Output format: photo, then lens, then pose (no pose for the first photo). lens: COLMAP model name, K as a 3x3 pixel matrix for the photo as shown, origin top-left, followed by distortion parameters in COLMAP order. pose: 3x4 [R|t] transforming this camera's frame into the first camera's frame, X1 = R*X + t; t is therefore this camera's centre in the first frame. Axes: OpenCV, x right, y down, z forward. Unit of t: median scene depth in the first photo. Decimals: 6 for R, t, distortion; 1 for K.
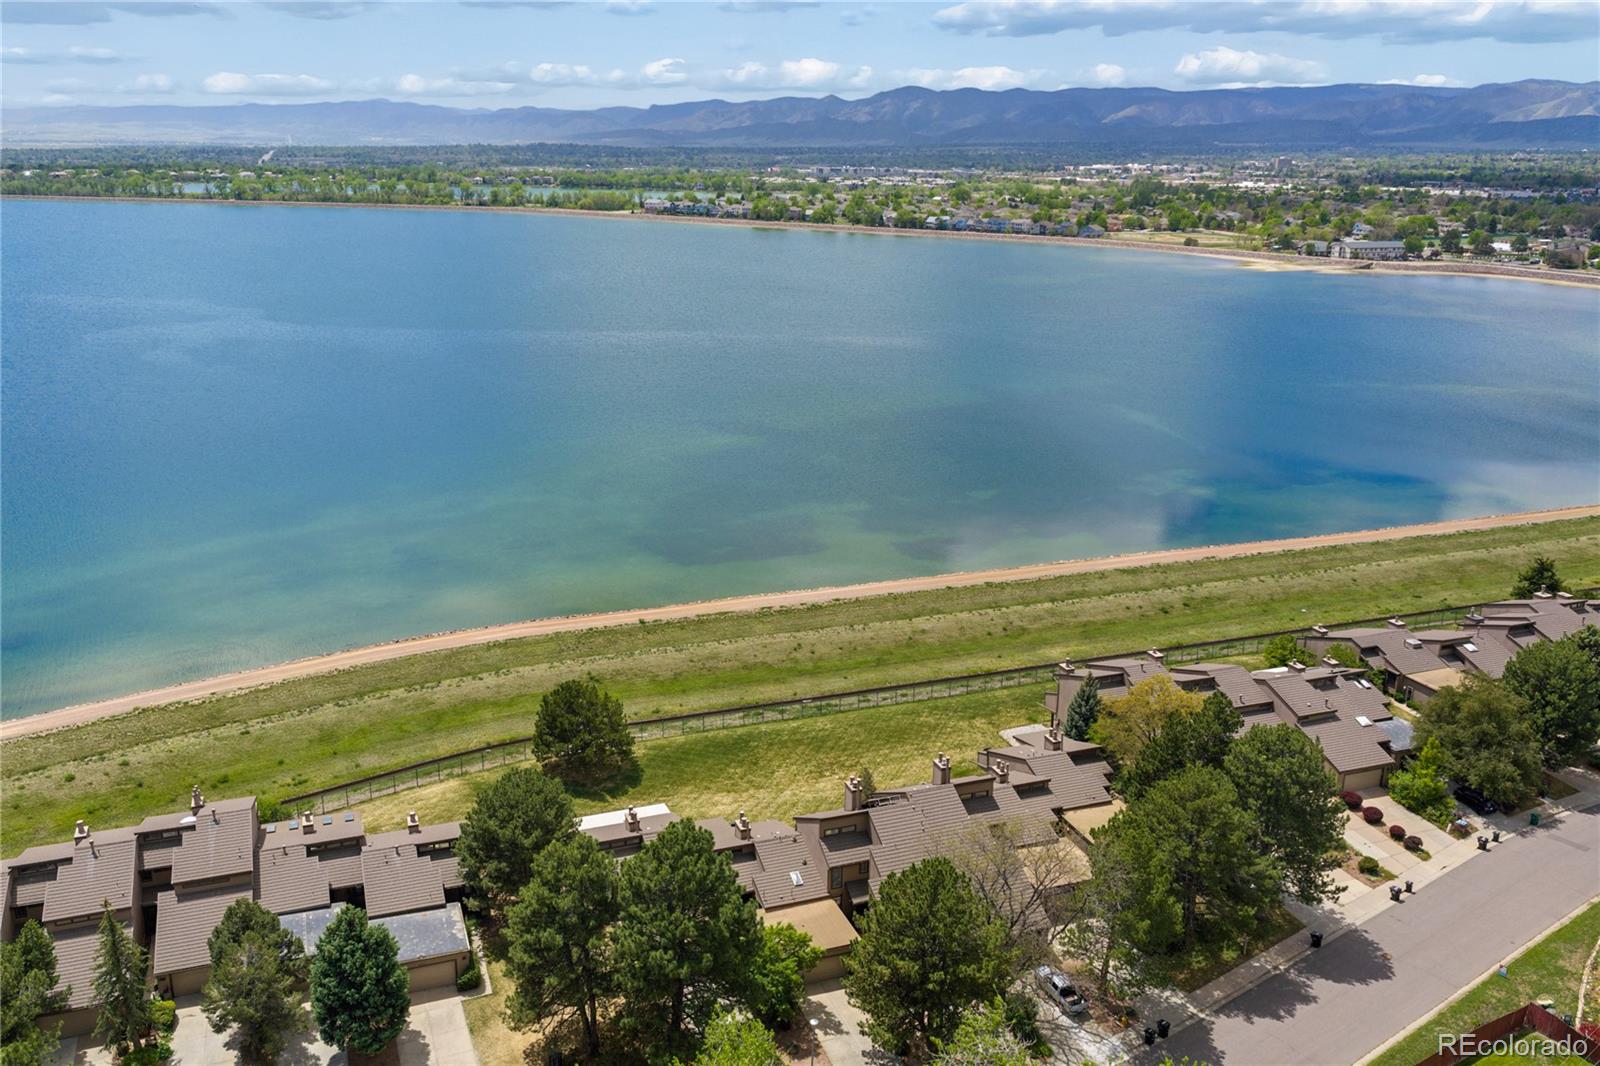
lens RADIAL K [[1299.6, 0, 800.0], [0, 1299.6, 533.0], [0, 0, 1]] dist [0.015789, -0.017807]
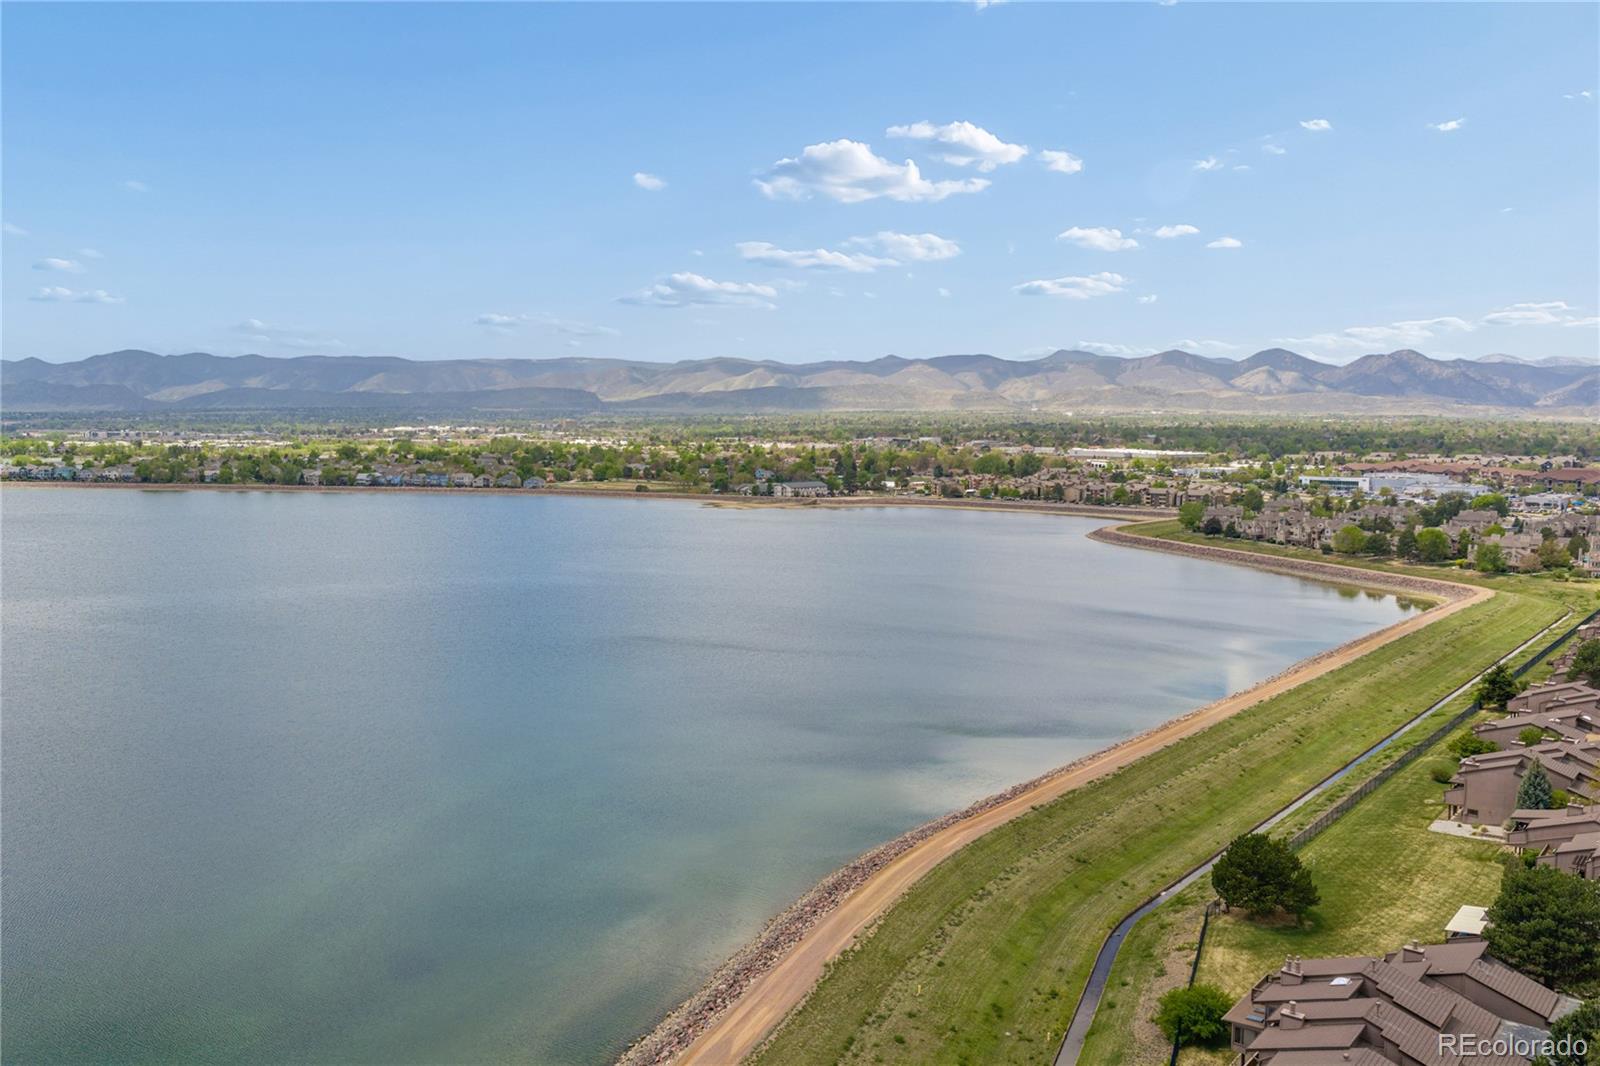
lens RADIAL K [[1299.6, 0, 800.0], [0, 1299.6, 533.0], [0, 0, 1]] dist [0.015789, -0.017807]
pose [[0.856612, -0.049585, 0.513574, -0.766187], [0.148246, 0.977054, -0.152933, -0.014754], [-0.494206, 0.207139, 0.844307, 0.164453]]
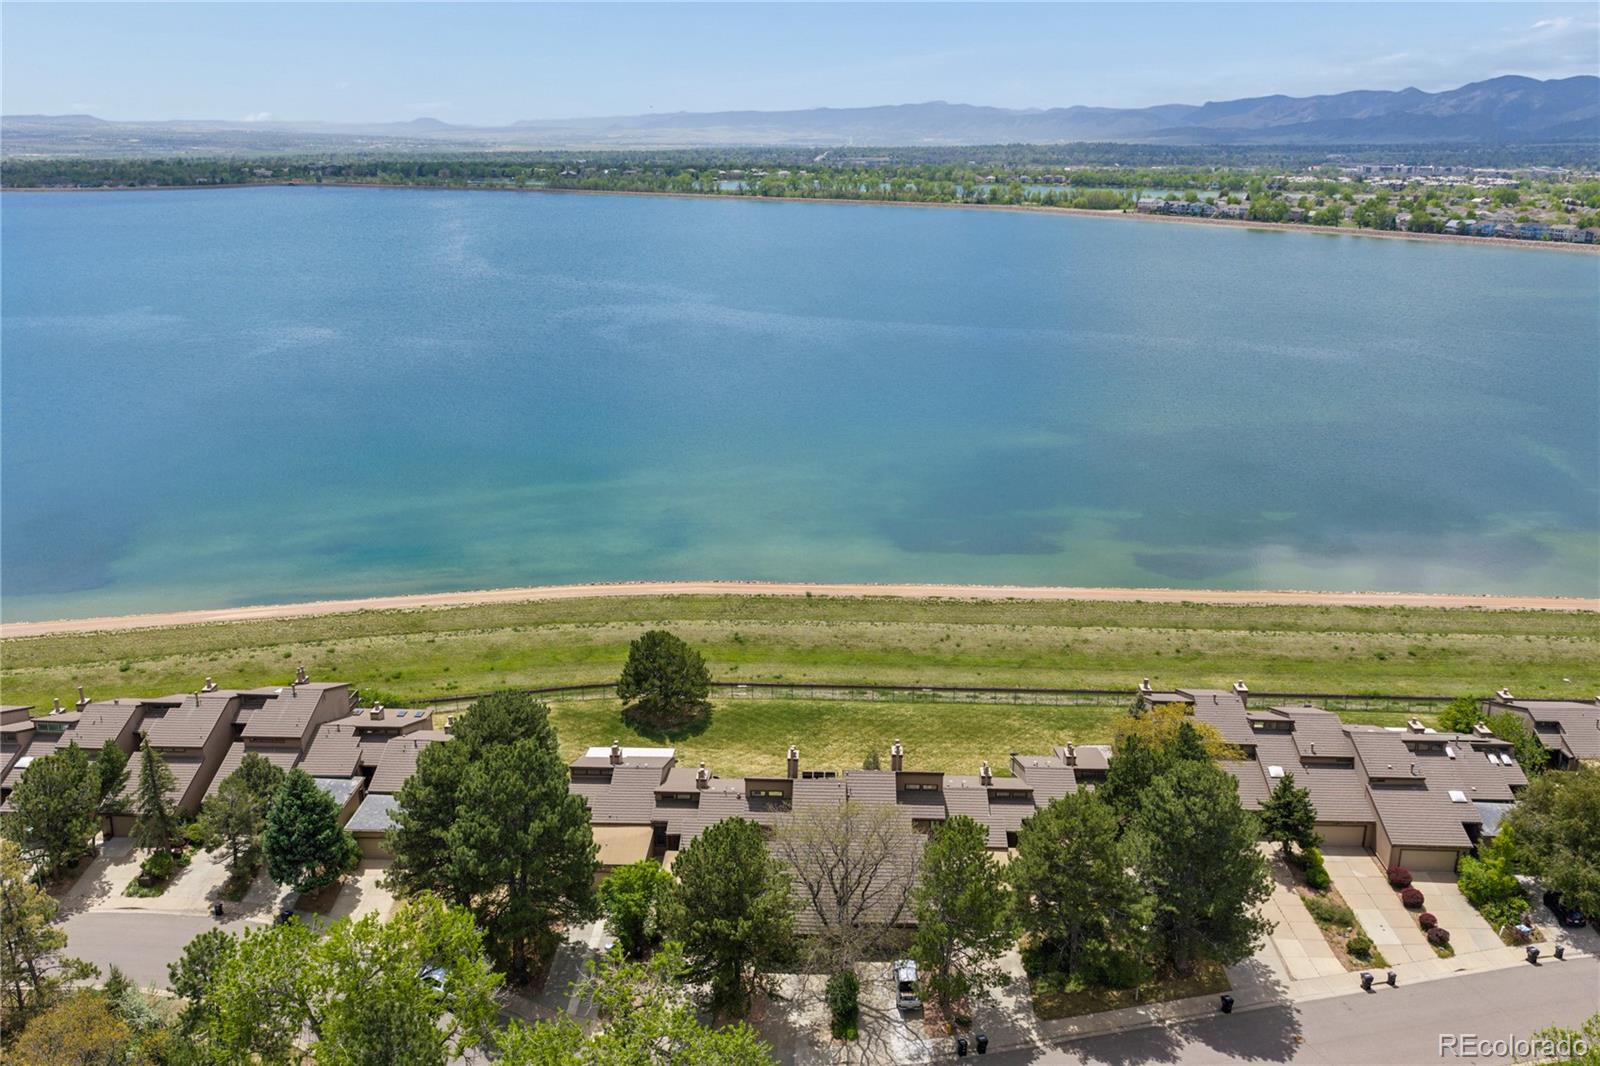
lens RADIAL K [[1299.6, 0, 800.0], [0, 1299.6, 533.0], [0, 0, 1]] dist [0.015789, -0.017807]
pose [[0.924821, 0.103765, -0.365976, 0.229321], [-0.103573, 0.994416, 0.020219, -0.001425], [0.366031, 0.019206, 0.930405, 0.020816]]
